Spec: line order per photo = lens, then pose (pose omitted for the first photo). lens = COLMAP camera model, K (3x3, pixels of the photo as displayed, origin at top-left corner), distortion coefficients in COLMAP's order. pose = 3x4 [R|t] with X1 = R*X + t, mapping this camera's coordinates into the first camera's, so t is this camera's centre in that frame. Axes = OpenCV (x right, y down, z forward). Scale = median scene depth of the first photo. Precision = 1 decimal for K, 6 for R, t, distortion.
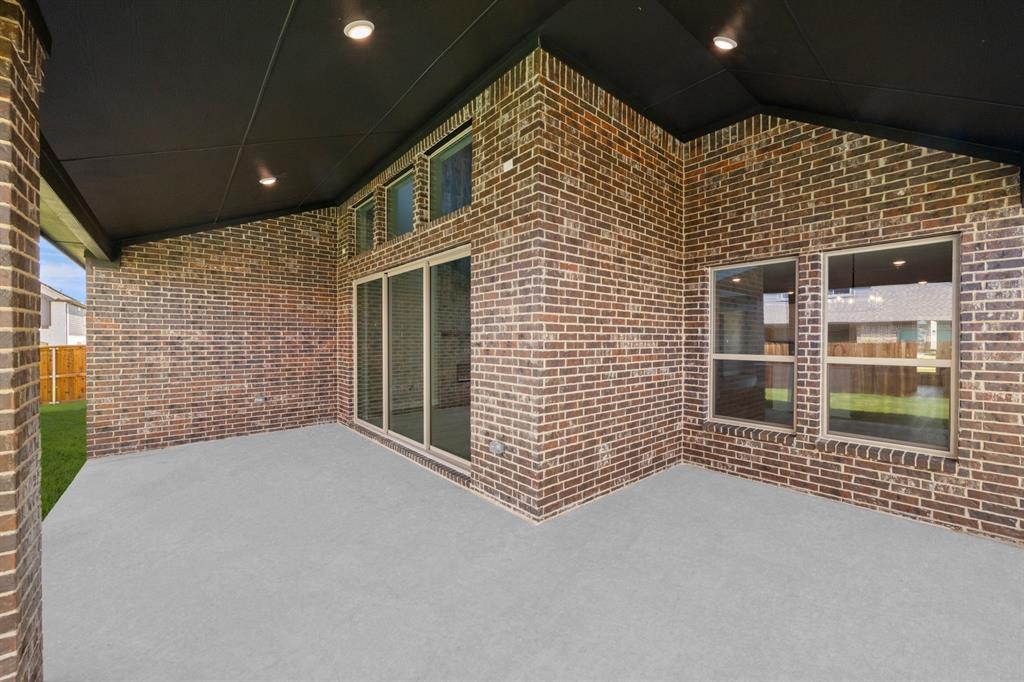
lens RADIAL K [[400.4, 0, 509.3], [0, 400.4, 341.4], [0, 0, 1]] dist [-0.000565, -0.000071]
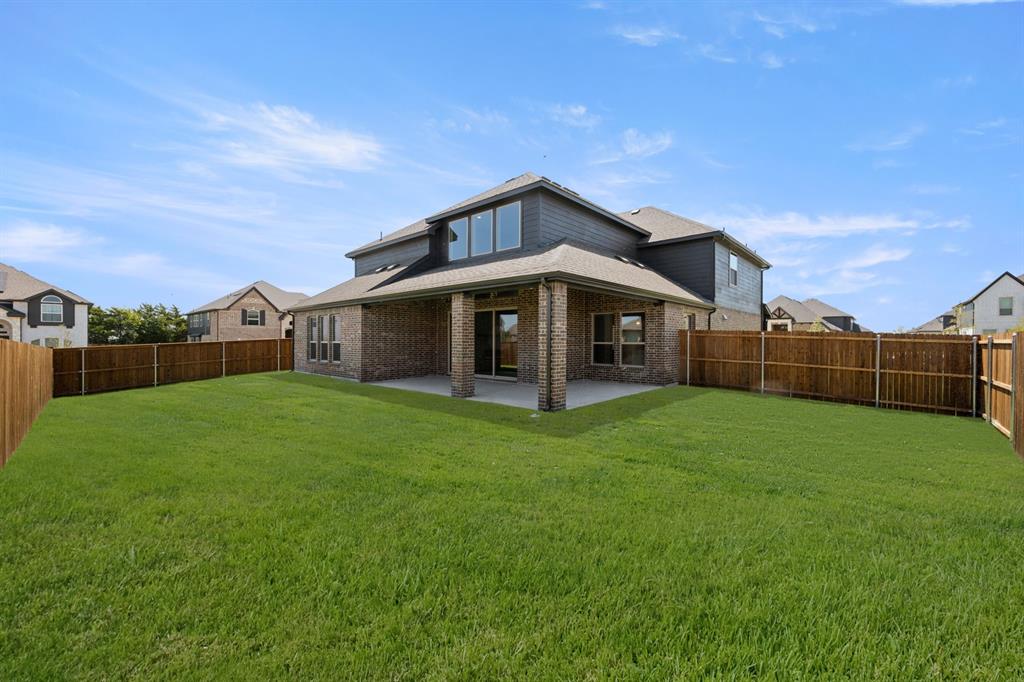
lens RADIAL K [[400.4, 0, 511.8], [0, 400.4, 341.1], [0, 0, 1]] dist [-0.000565, -0.000071]
pose [[0.990528, 0.002697, 0.137283, -0.485108], [-0.002166, 0.999990, -0.004018, 0.035266], [-0.137293, 0.003683, 0.990524, -1.814279]]
